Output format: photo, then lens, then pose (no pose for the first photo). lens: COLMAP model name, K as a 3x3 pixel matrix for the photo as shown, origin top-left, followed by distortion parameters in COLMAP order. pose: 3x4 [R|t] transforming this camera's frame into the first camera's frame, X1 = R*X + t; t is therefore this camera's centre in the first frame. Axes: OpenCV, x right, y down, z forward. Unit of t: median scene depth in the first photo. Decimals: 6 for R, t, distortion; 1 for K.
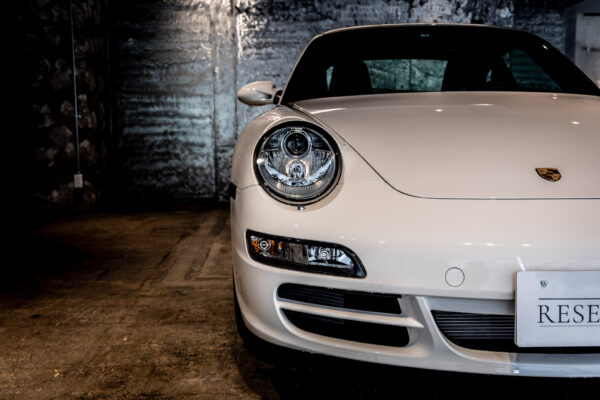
lens RADIAL K [[702.0, 0, 306.5], [0, 702.0, 222.4], [0, 0, 1]] dist [0.004514, 0.000000]
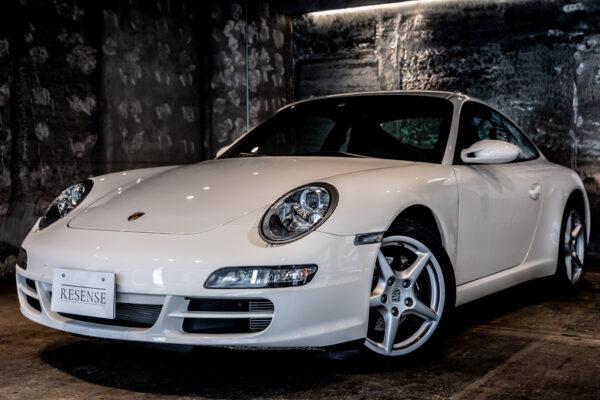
lens RADIAL K [[892.1, 0, 300.6], [0, 892.1, 181.6], [0, 0, 1]] dist [0.036840, 0.000000]
pose [[0.834398, 0.015974, -0.550931, 0.548663], [-0.083597, 0.991683, -0.097857, 0.006065], [0.544786, 0.127708, 0.828793, -0.149302]]
